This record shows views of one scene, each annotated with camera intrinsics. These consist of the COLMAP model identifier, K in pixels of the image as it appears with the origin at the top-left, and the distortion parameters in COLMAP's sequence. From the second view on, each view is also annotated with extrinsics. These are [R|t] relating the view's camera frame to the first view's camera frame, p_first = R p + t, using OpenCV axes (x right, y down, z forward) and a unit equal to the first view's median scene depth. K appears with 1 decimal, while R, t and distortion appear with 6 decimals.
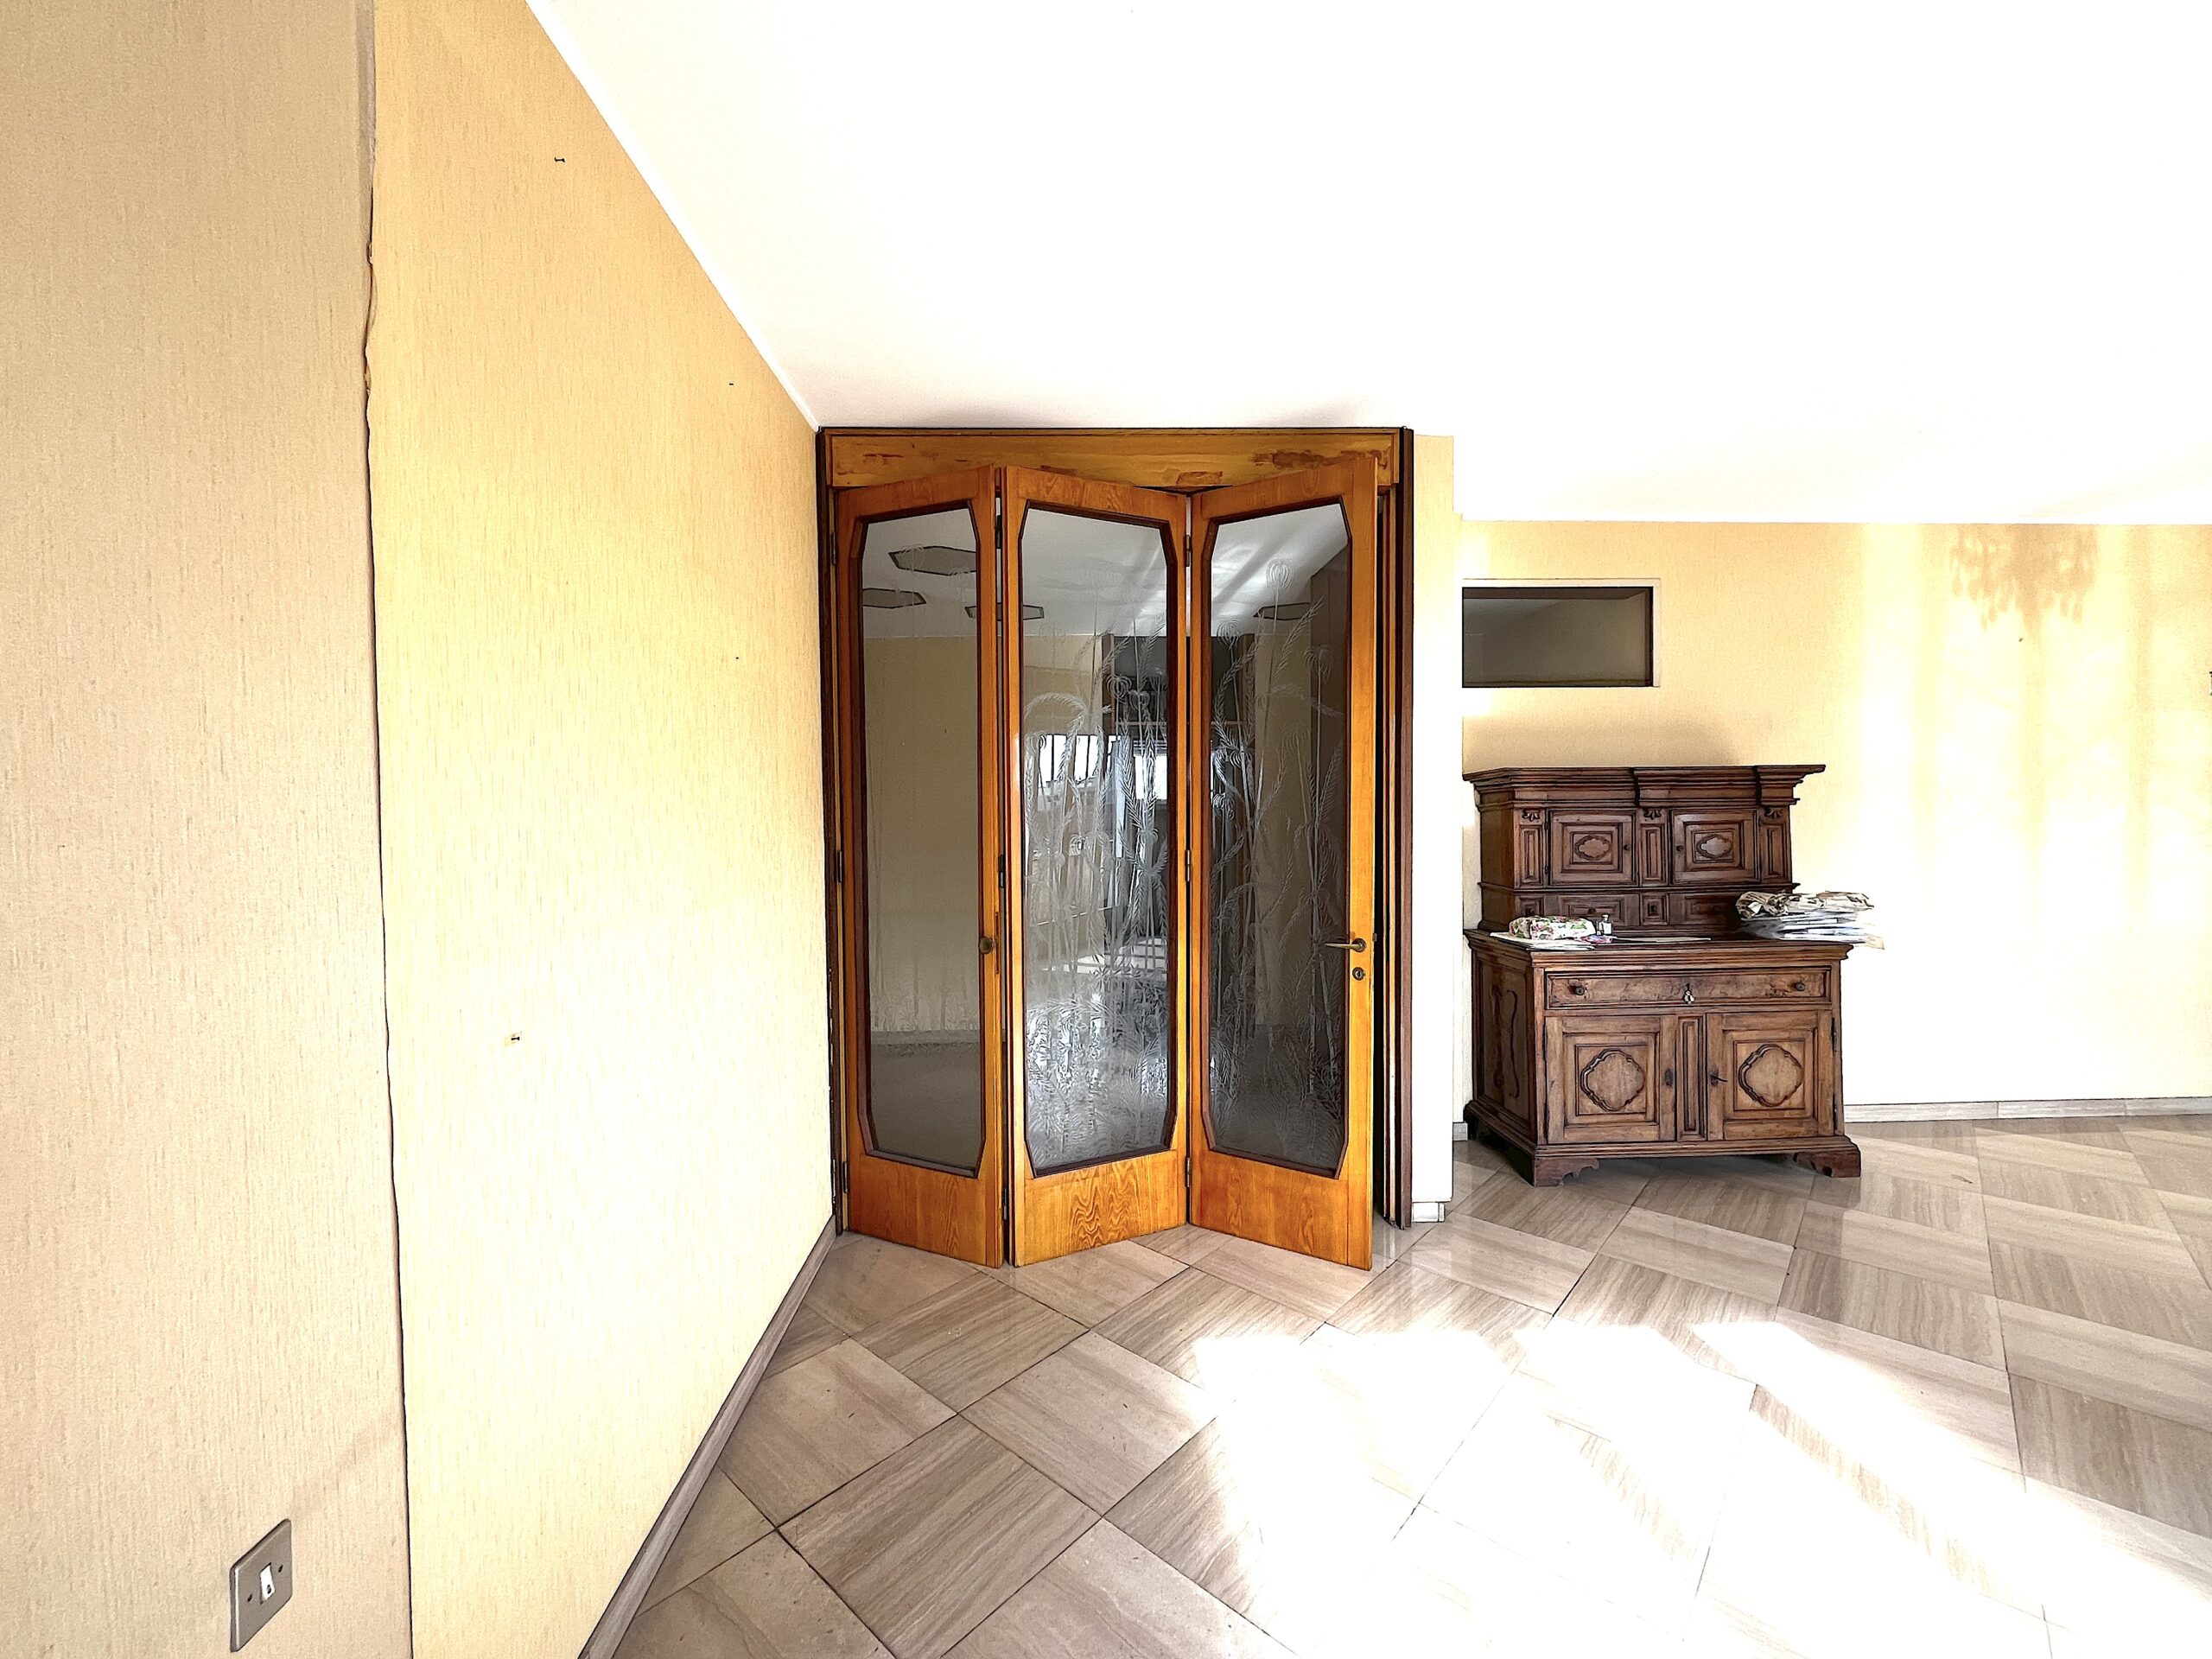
lens RADIAL K [[896.9, 0, 1102.8], [0, 896.9, 830.6], [0, 0, 1]] dist [-0.003607, -0.000305]
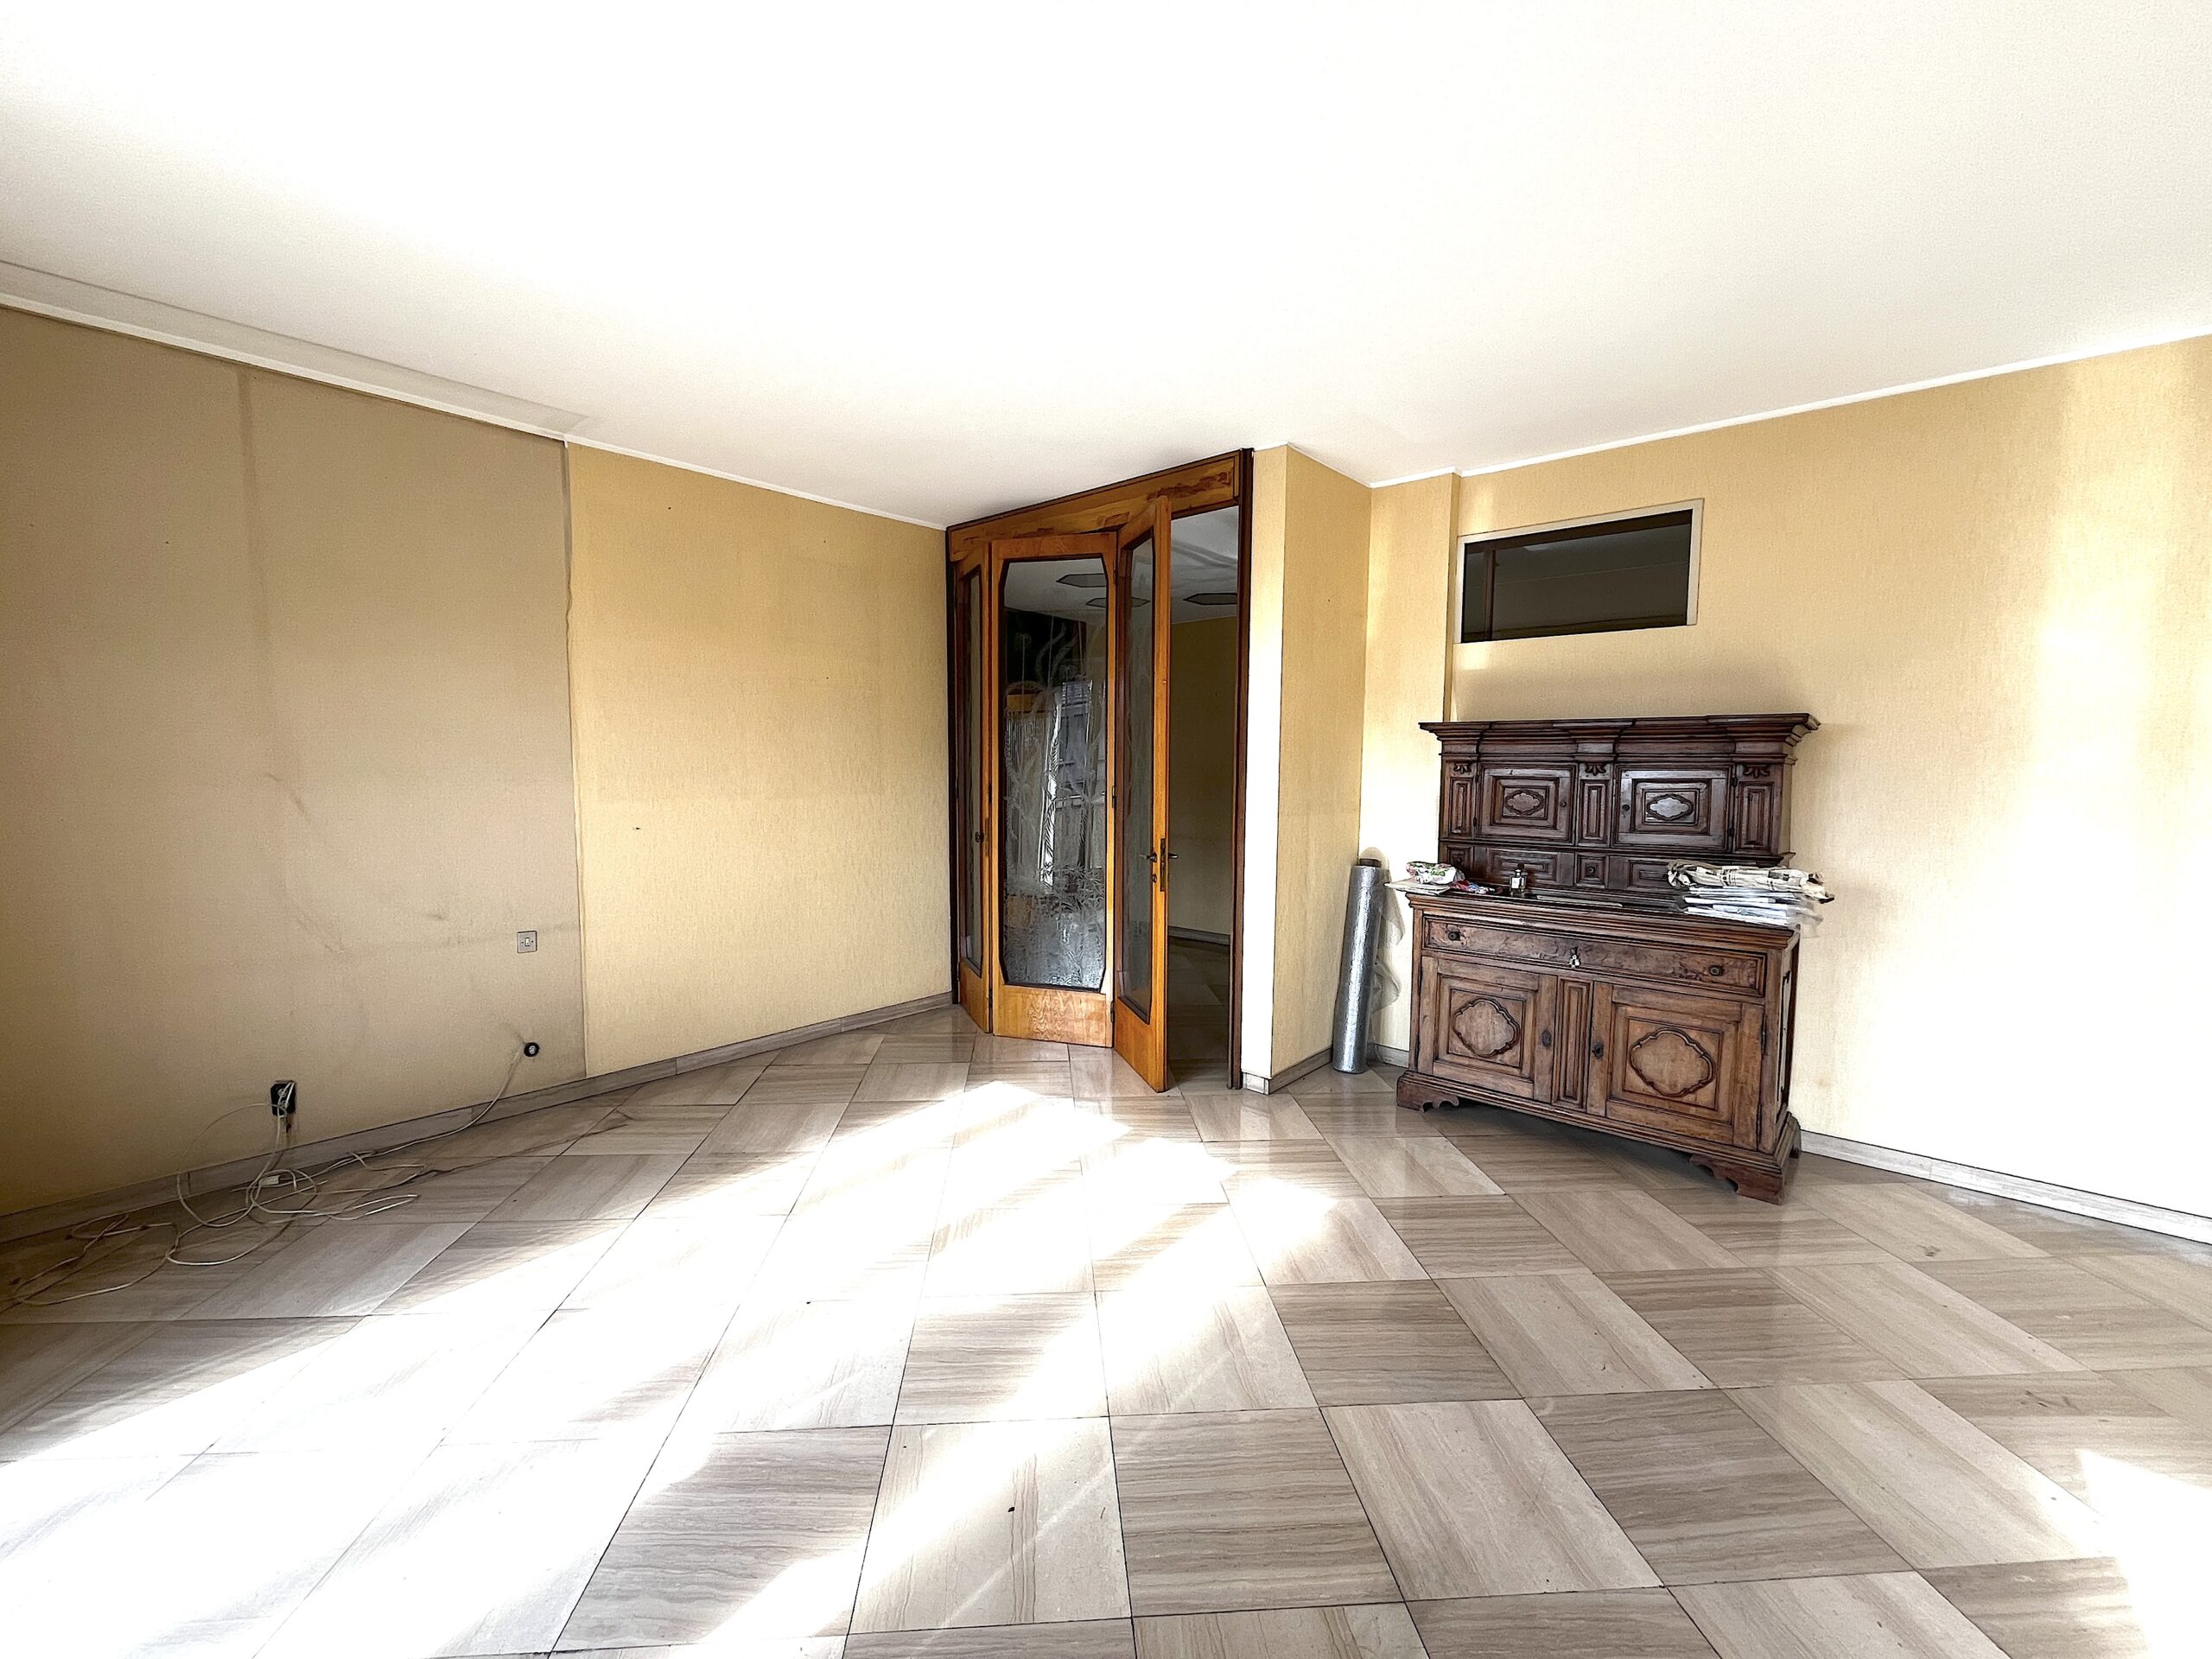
lens RADIAL K [[896.9, 0, 1091.8], [0, 896.9, 827.6], [0, 0, 1]] dist [-0.003607, -0.000305]
pose [[0.726833, 0.066314, -0.683605, 0.921500], [-0.028745, 0.997393, 0.066190, -0.004855], [0.686212, -0.028459, 0.726845, -0.047221]]
